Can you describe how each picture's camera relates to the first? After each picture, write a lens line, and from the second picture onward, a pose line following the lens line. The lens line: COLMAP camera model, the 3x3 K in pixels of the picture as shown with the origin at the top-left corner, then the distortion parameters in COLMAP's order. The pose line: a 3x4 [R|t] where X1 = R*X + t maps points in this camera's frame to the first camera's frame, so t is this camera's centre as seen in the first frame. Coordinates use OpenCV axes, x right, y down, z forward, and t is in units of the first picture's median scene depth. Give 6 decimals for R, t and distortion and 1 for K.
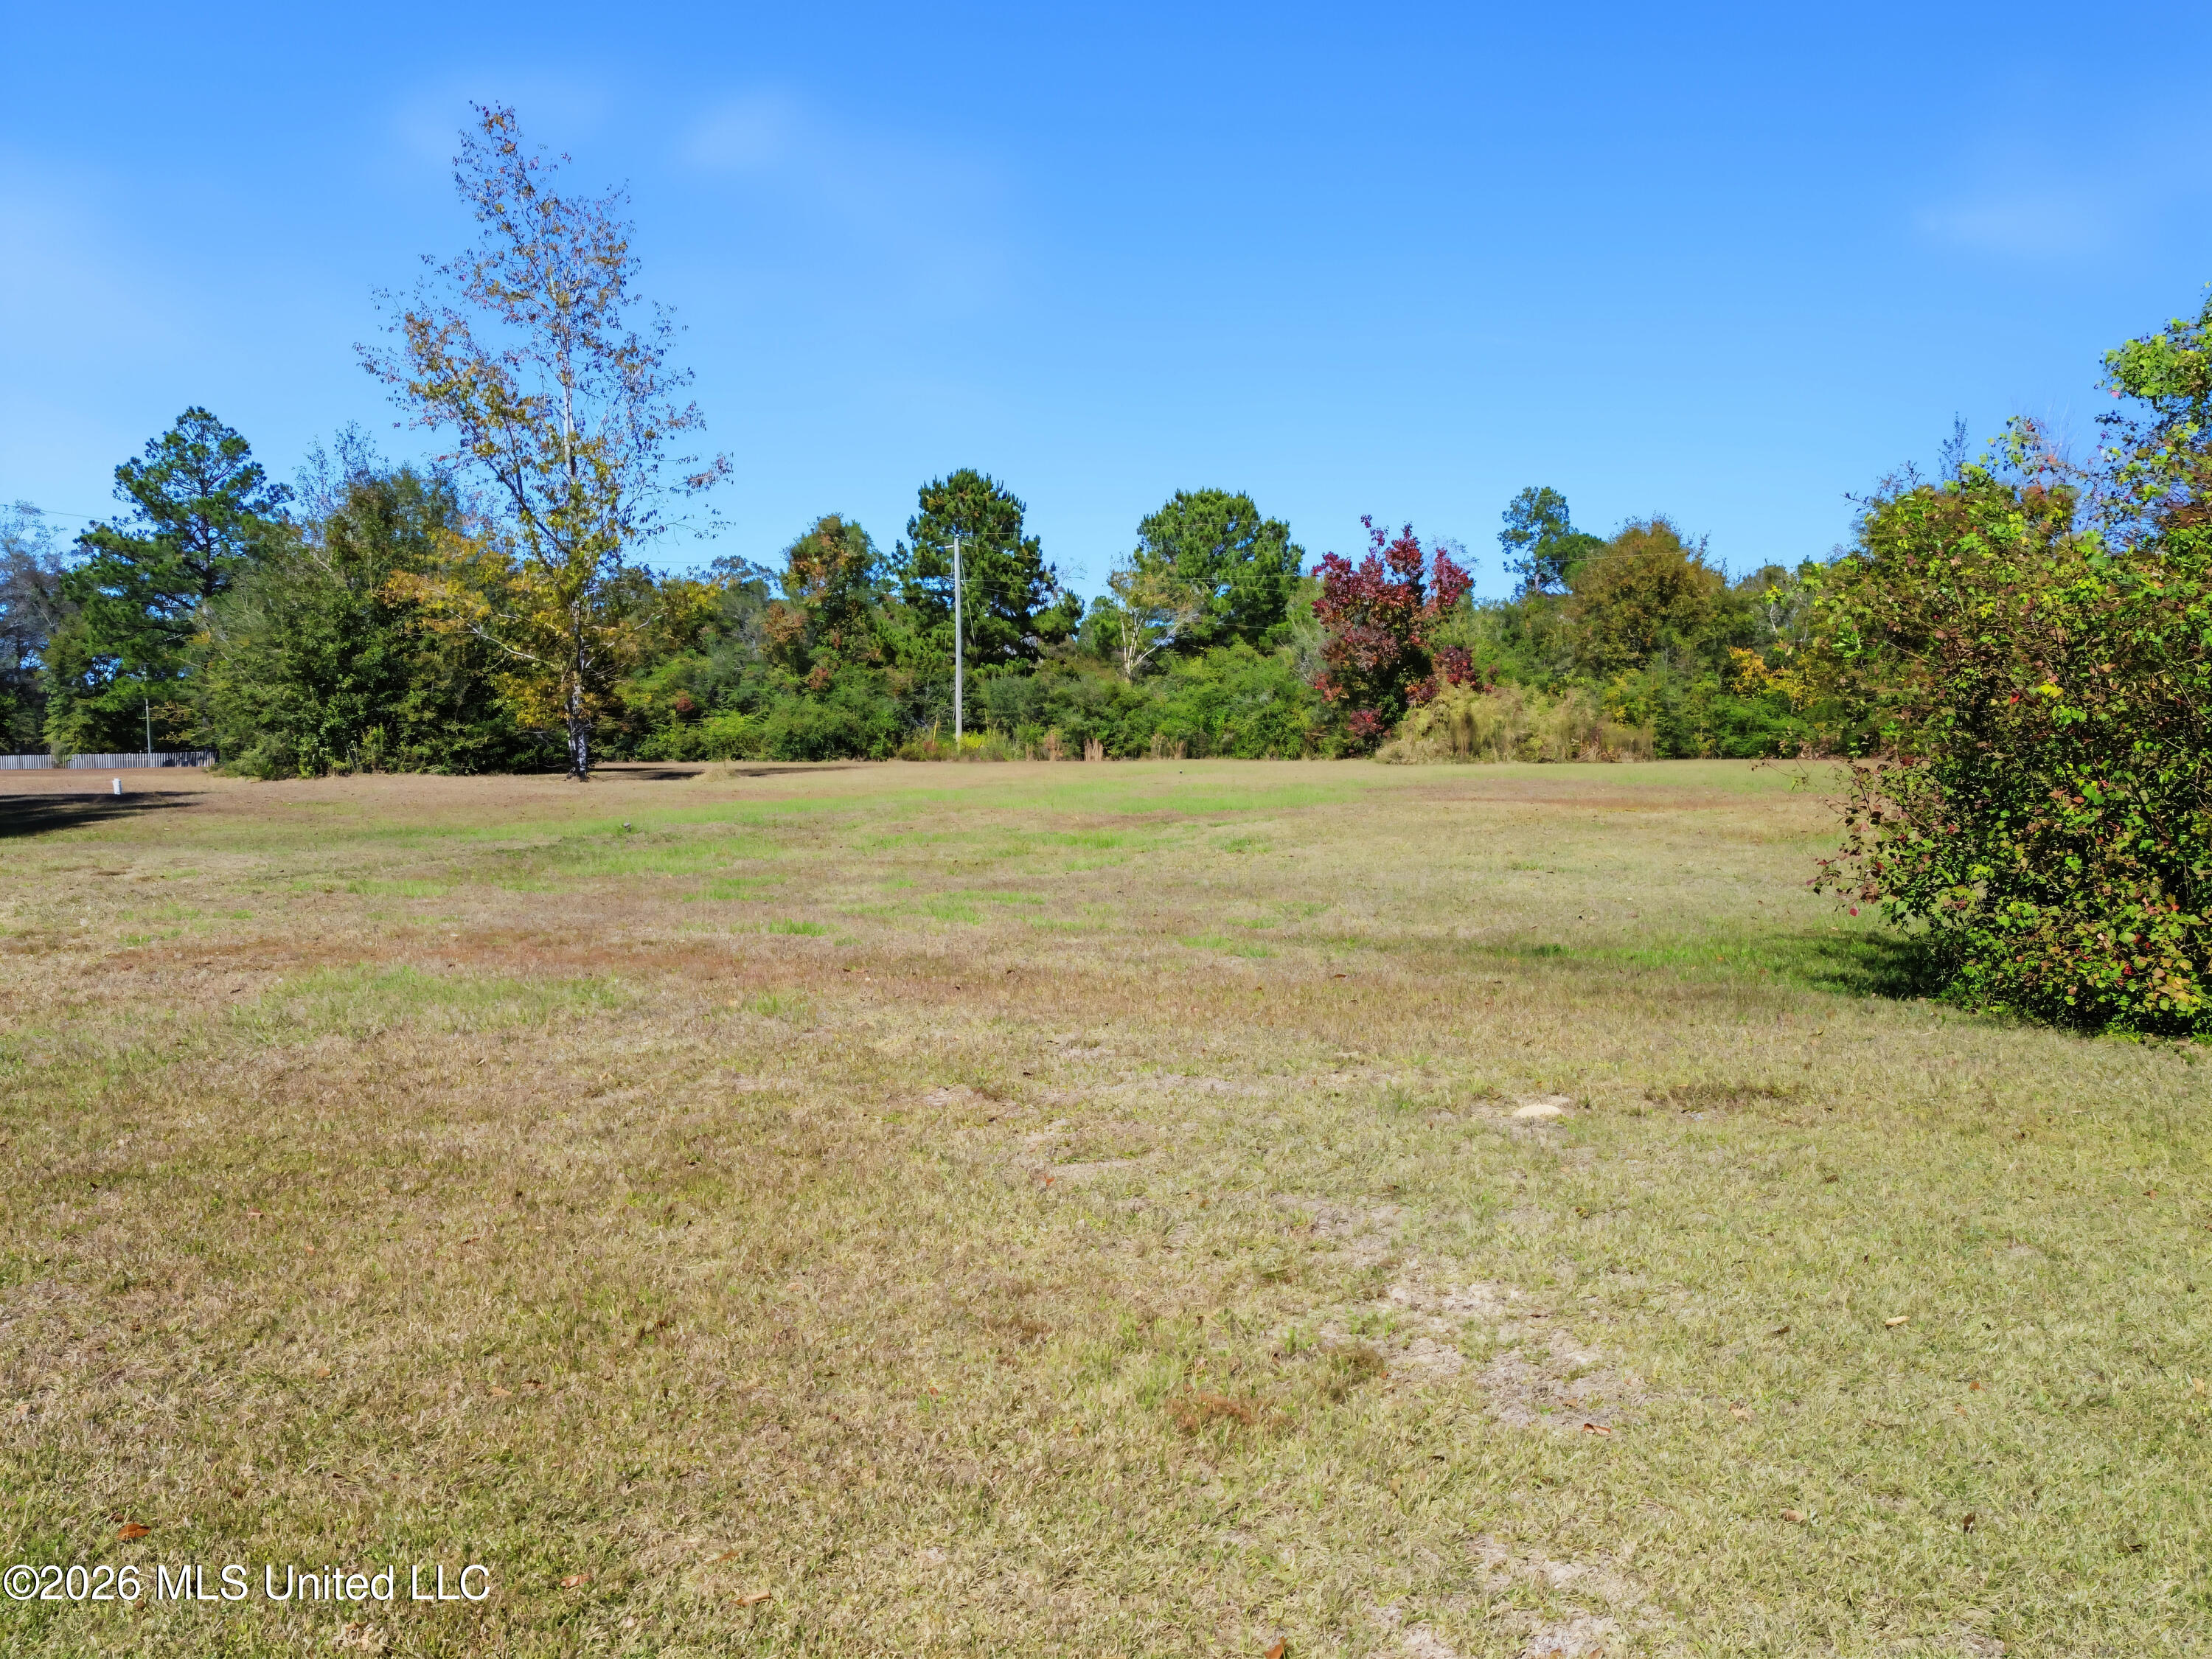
lens RADIAL K [[1866.1, 0, 1106.0], [0, 1866.1, 829.5], [0, 0, 1]] dist [0.087468, -0.300749]
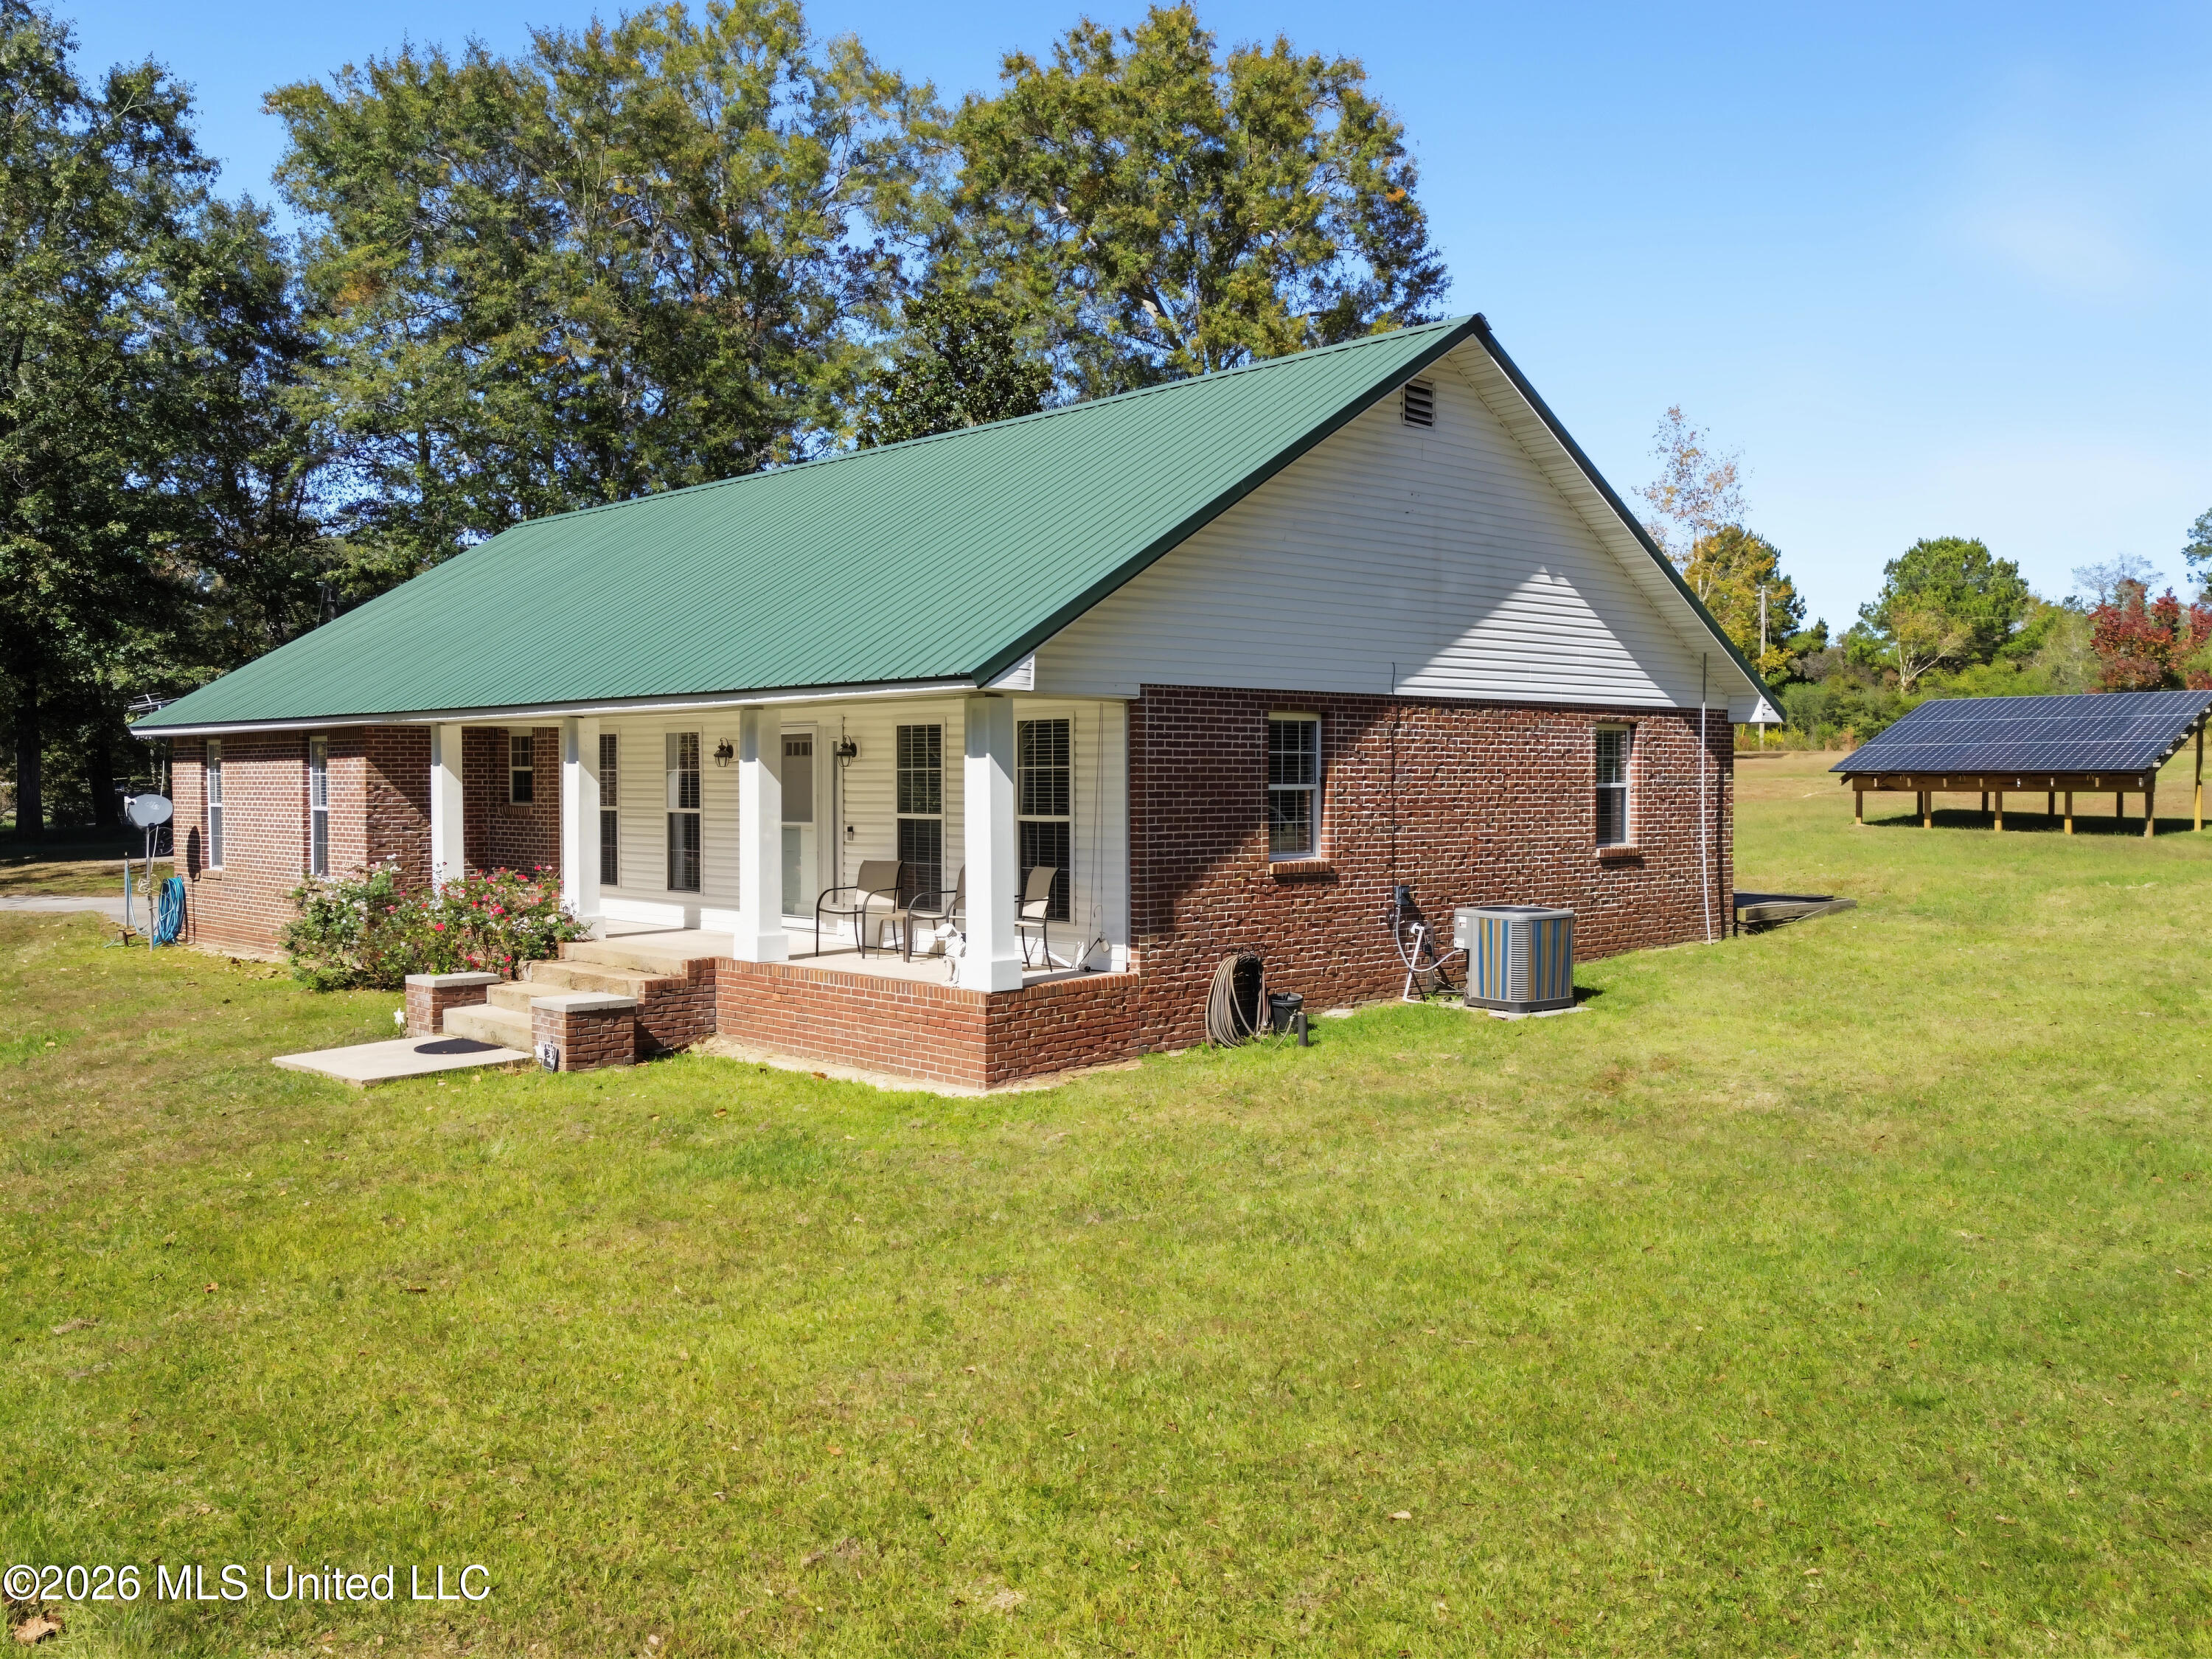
lens RADIAL K [[1884.1, 0, 1106.0], [0, 1884.1, 829.5], [0, 0, 1]] dist [0.034590, -0.012928]
pose [[0.960459, 0.011019, -0.278203, -0.172825], [-0.010547, 0.999939, 0.003192, 0.023511], [0.278221, -0.000132, 0.960517, -0.514676]]
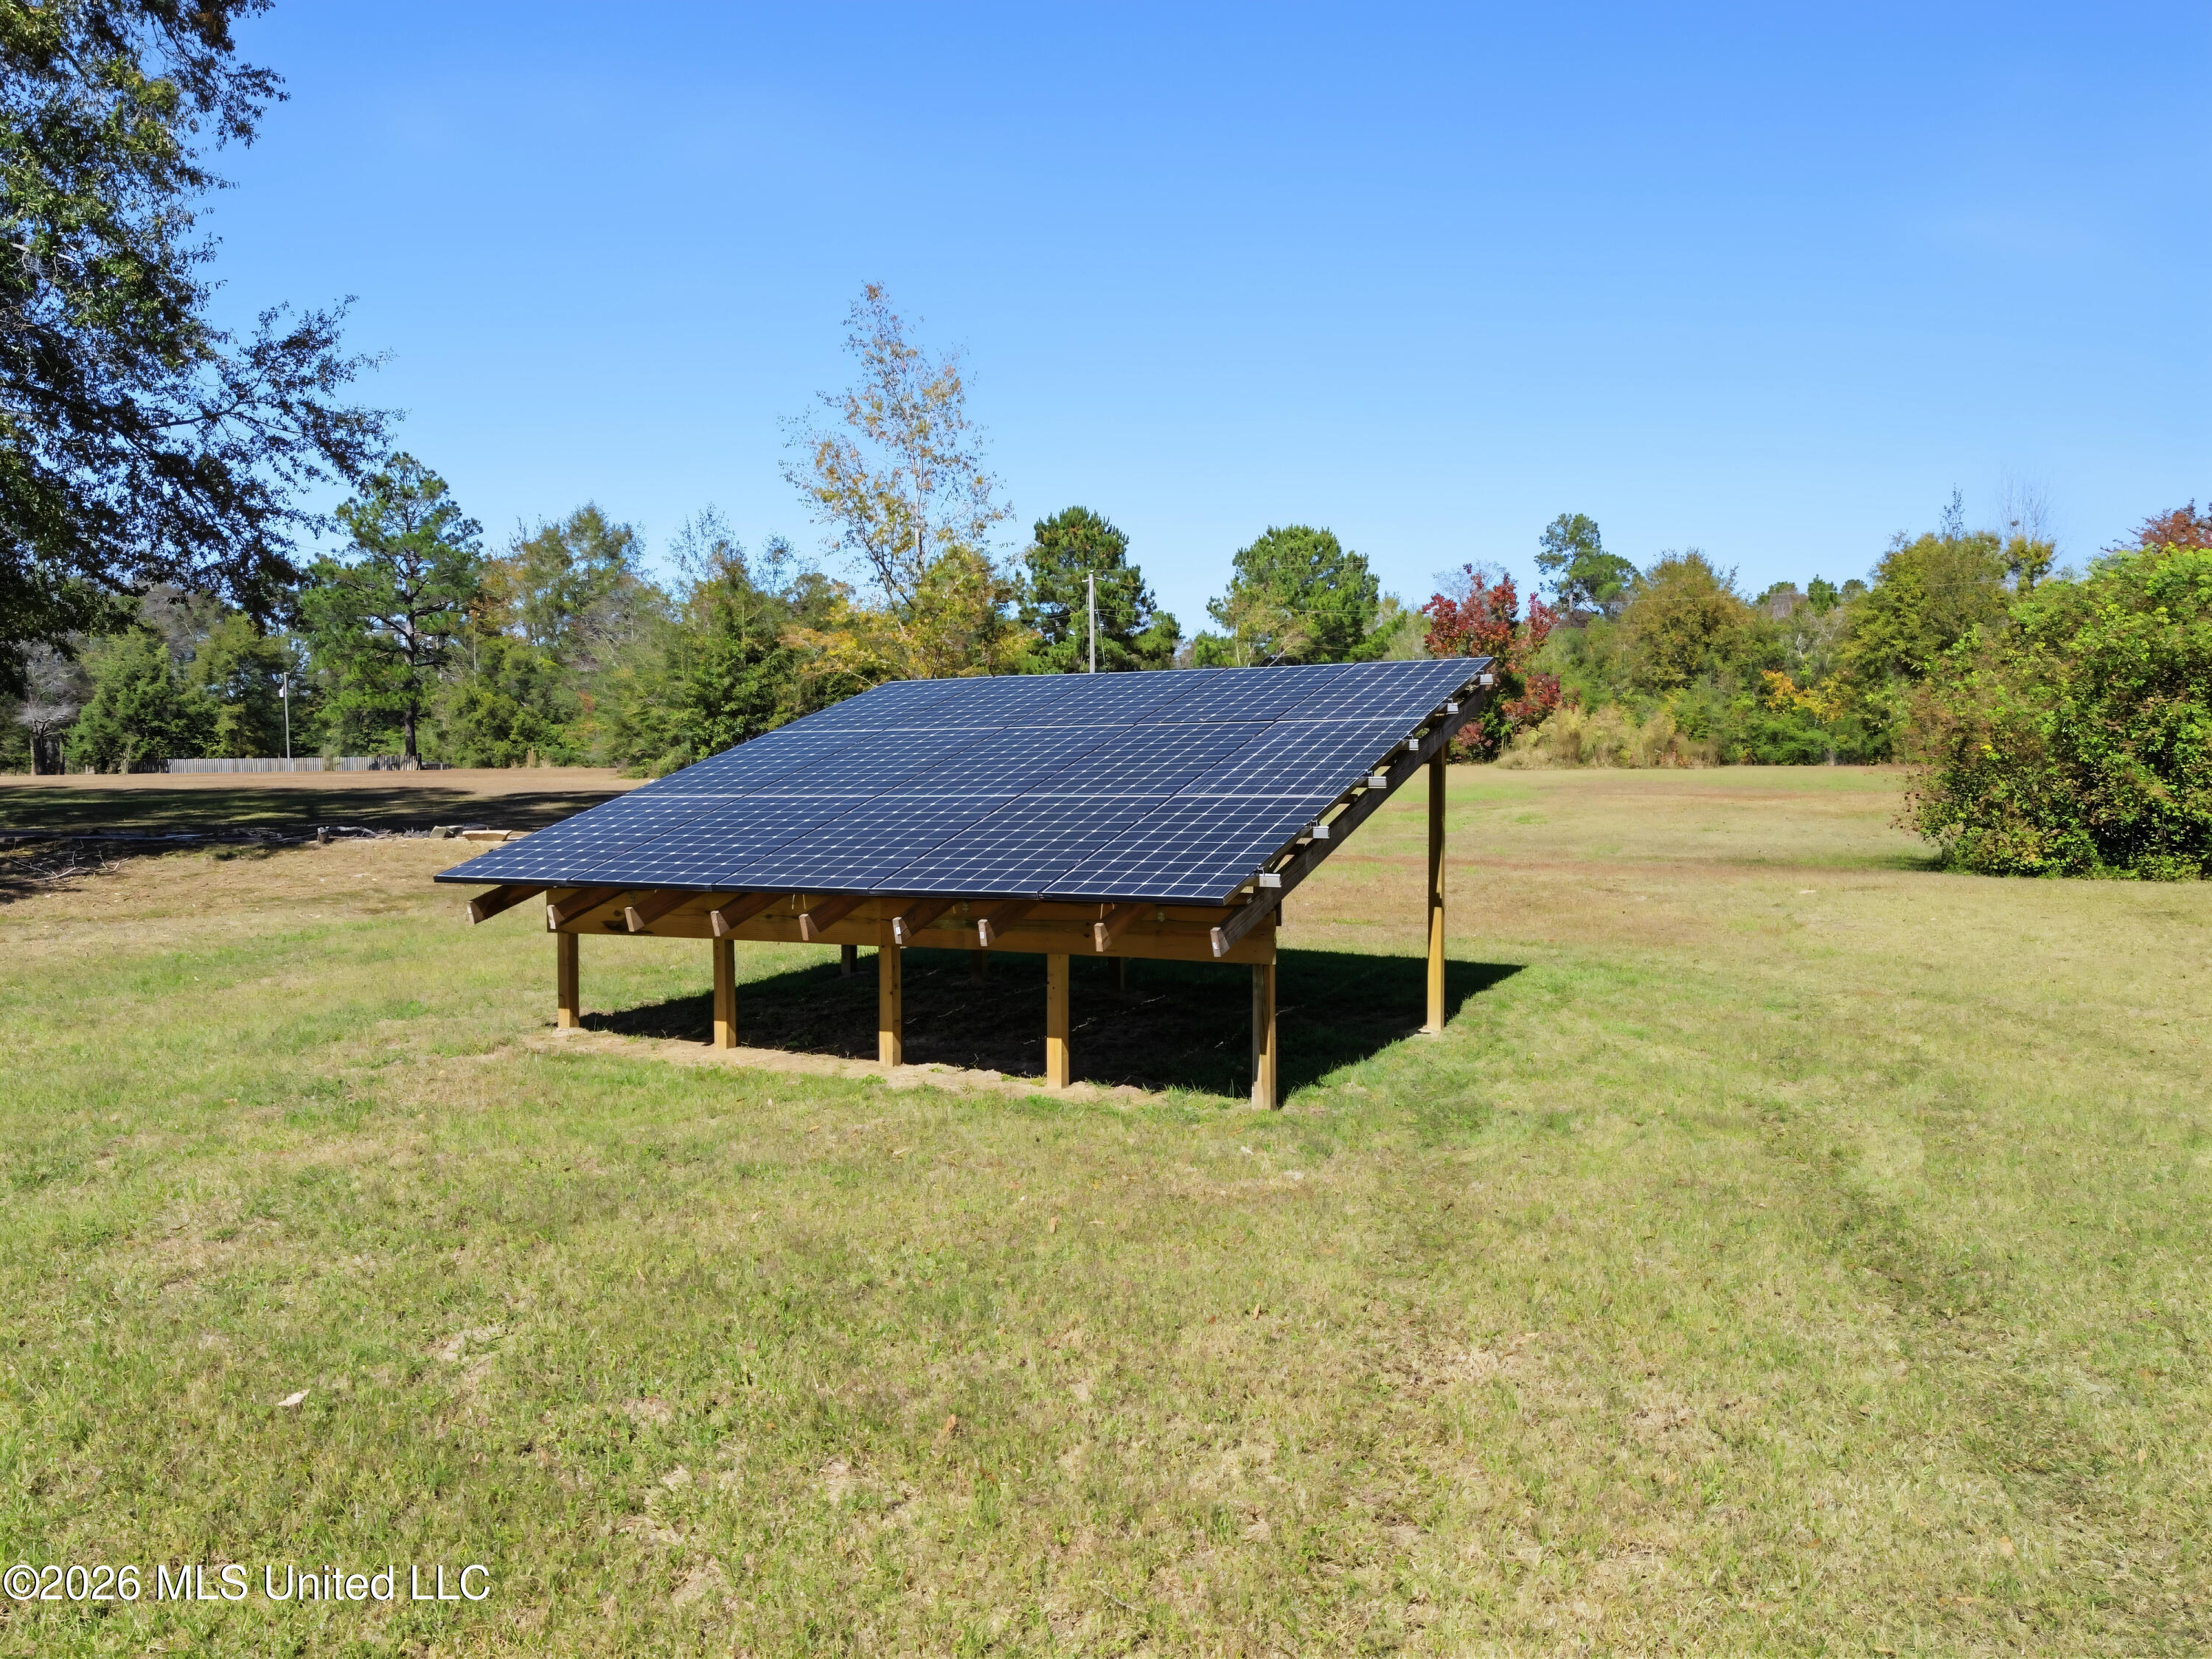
lens RADIAL K [[1866.1, 0, 1106.0], [0, 1866.1, 829.5], [0, 0, 1]] dist [0.087468, -0.300749]
pose [[0.999999, 0.000982, 0.000315, -0.079212], [-0.000982, 0.999999, -0.001293, 0.005042], [-0.000317, 0.001293, 0.999999, -0.176516]]
